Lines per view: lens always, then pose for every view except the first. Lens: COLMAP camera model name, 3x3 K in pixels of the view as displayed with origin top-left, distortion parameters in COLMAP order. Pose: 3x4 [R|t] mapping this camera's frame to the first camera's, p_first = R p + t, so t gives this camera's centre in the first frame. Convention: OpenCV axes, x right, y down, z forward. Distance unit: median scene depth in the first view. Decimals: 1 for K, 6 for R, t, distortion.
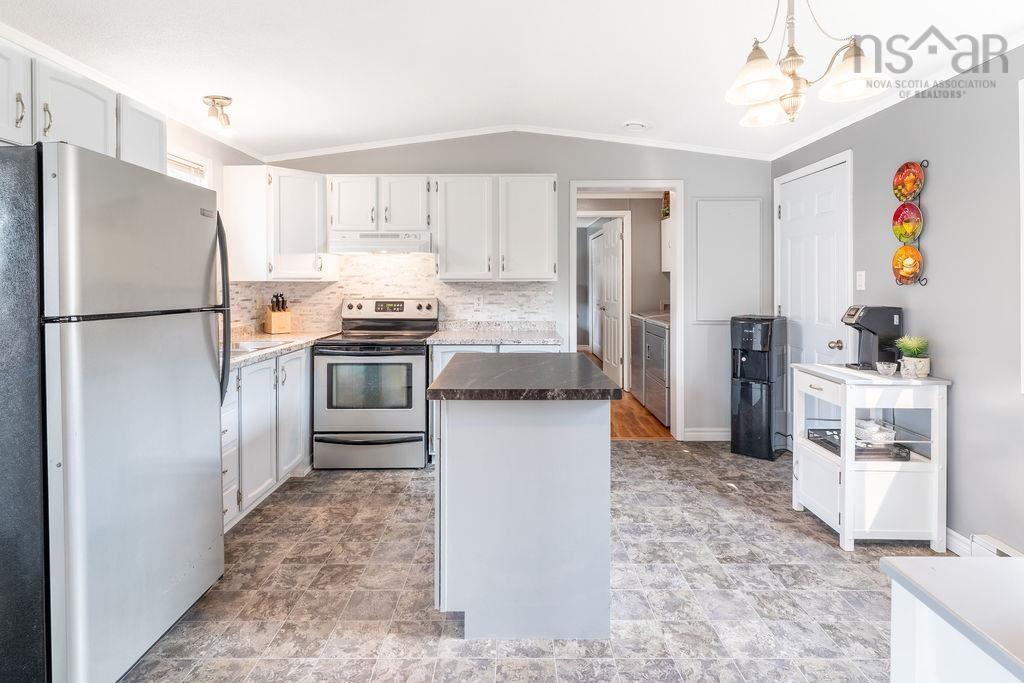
lens RADIAL K [[517.8, 0, 516.7], [0, 517.8, 279.8], [0, 0, 1]] dist [-0.000912, -0.000115]
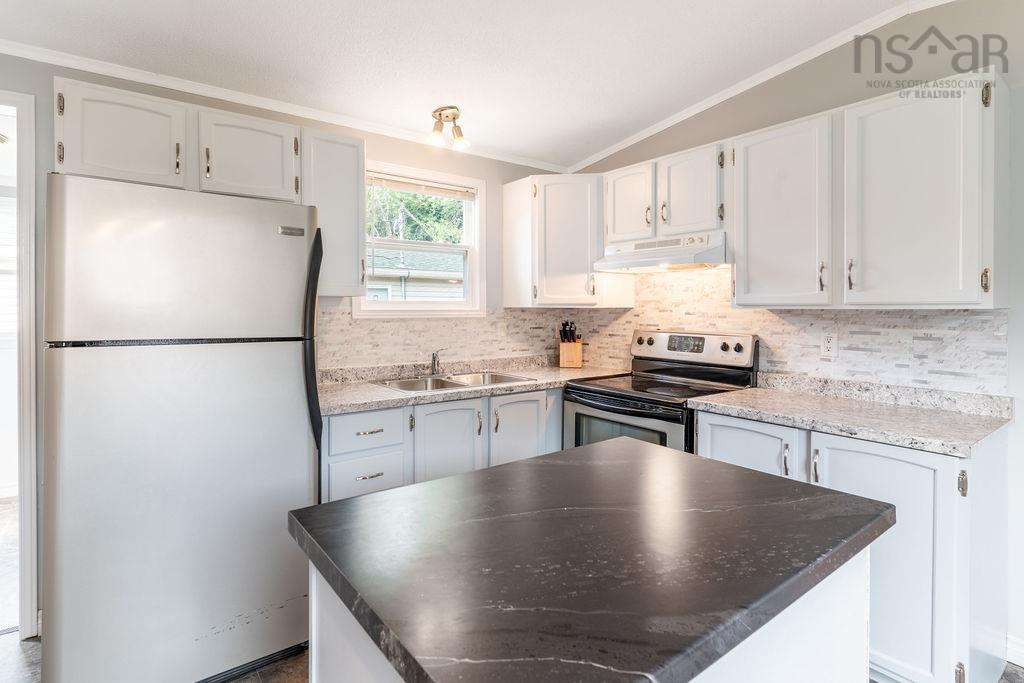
lens RADIAL K [[517.8, 0, 506.1], [0, 517.8, 310.2], [0, 0, 1]] dist [-0.000912, -0.000115]
pose [[0.595165, 0.006761, -0.803575, 0.201578], [-0.000227, 0.999966, 0.008246, 0.000156], [0.803603, -0.004725, 0.595147, 0.437911]]
